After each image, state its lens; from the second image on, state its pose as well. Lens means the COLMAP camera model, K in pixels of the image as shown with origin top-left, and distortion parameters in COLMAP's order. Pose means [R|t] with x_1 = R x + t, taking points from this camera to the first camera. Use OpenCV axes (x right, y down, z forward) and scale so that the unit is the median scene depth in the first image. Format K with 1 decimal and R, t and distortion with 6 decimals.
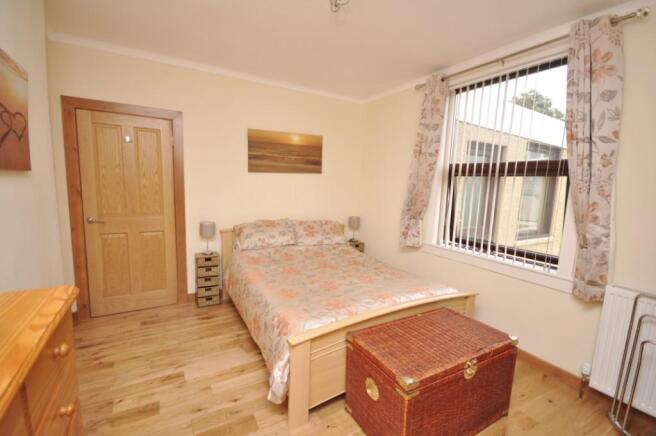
lens RADIAL K [[286.4, 0, 327.3], [0, 286.4, 218.6], [0, 0, 1]] dist [-0.001739, -0.000067]
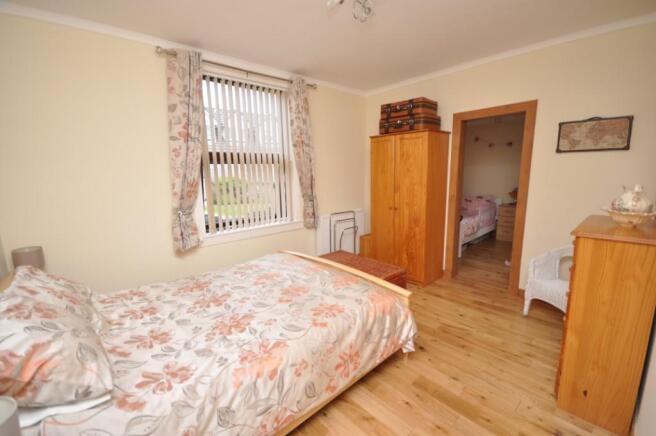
lens RADIAL K [[286.4, 0, 327.5], [0, 286.4, 220.8], [0, 0, 1]] dist [-0.001739, -0.000067]
pose [[-0.235975, -0.189934, 0.953017, -0.733303], [0.138157, 0.964194, 0.226370, -0.140032], [-0.961888, 0.185084, -0.201285, 0.935940]]
